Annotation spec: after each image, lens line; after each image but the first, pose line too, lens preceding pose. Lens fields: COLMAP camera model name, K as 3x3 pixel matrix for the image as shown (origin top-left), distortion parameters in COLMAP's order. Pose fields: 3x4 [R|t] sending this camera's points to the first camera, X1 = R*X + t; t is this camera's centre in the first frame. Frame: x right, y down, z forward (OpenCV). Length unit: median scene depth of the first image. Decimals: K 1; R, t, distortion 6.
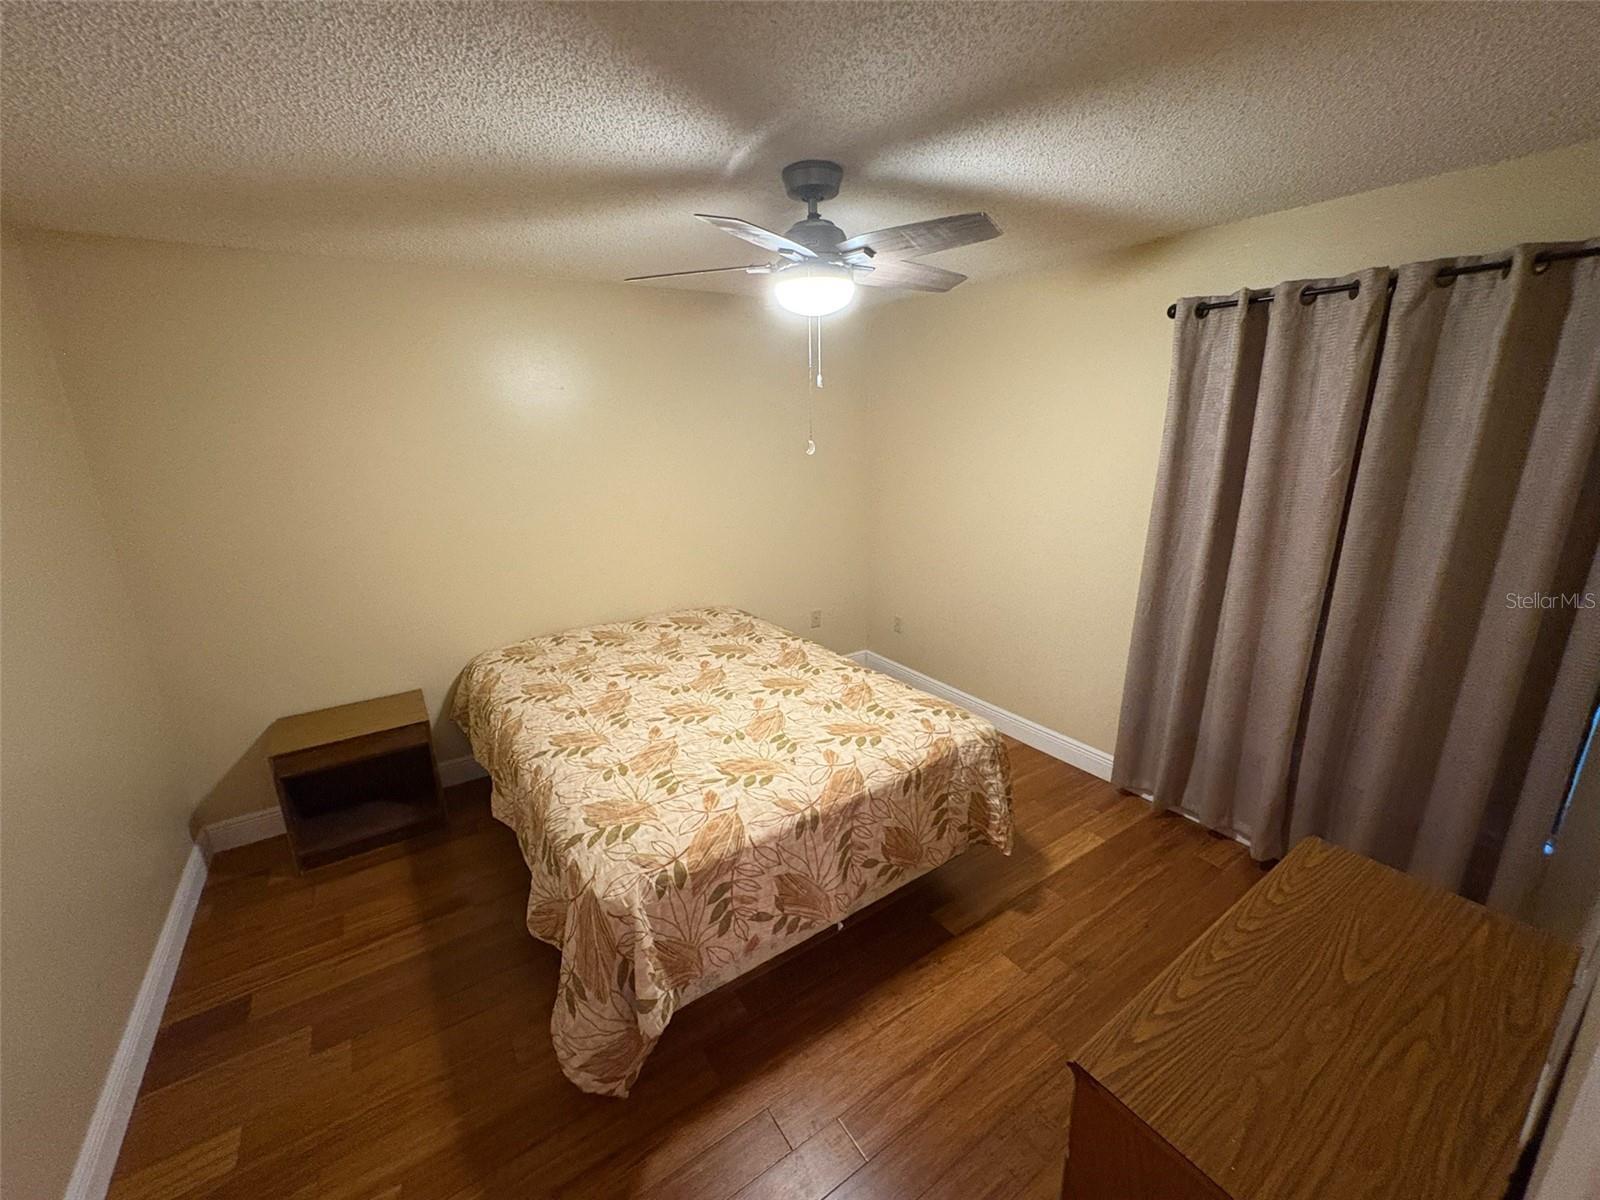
lens RADIAL K [[641.7, 0, 797.8], [0, 641.7, 596.1], [0, 0, 1]] dist [0.000148, 0.001404]
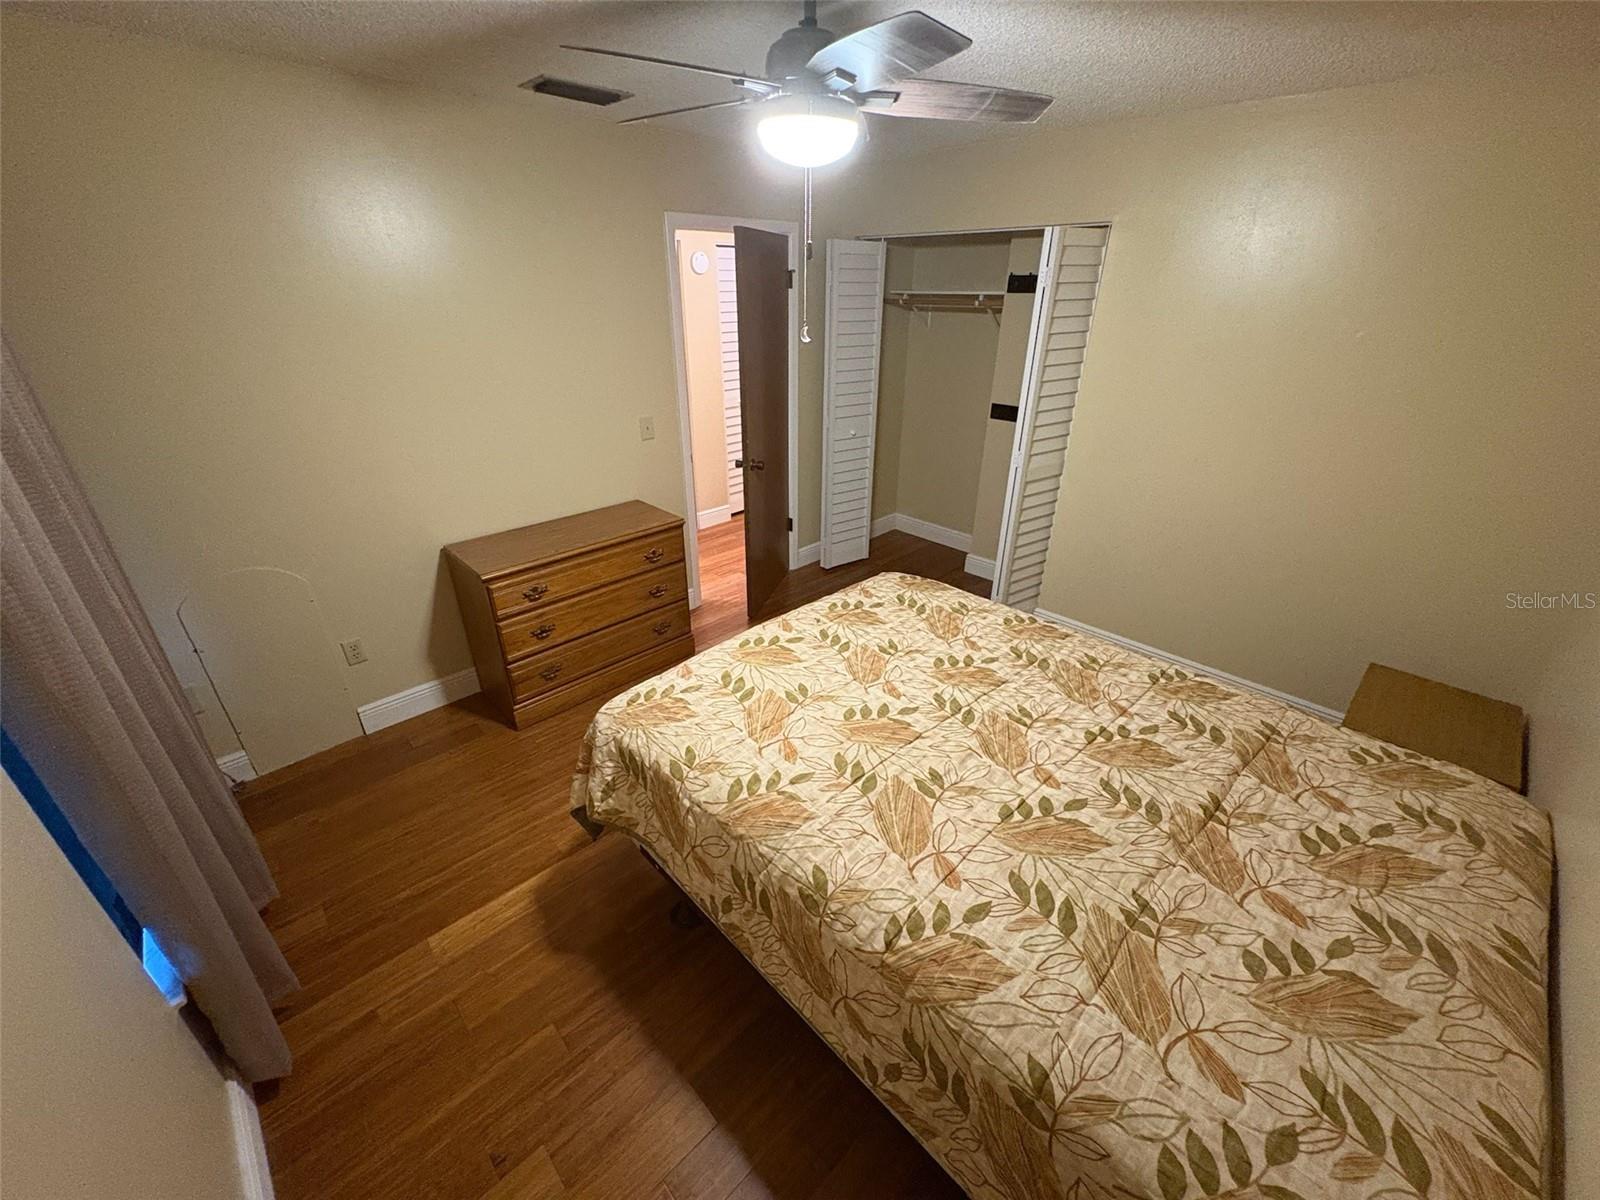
lens RADIAL K [[641.7, 0, 798.3], [0, 641.7, 600.6], [0, 0, 1]] dist [0.000148, 0.001404]
pose [[-0.985079, 0.089205, -0.147181, 0.156586], [-0.032683, 0.742663, 0.668868, -0.430849], [0.168972, 0.663698, -0.728666, 1.480500]]
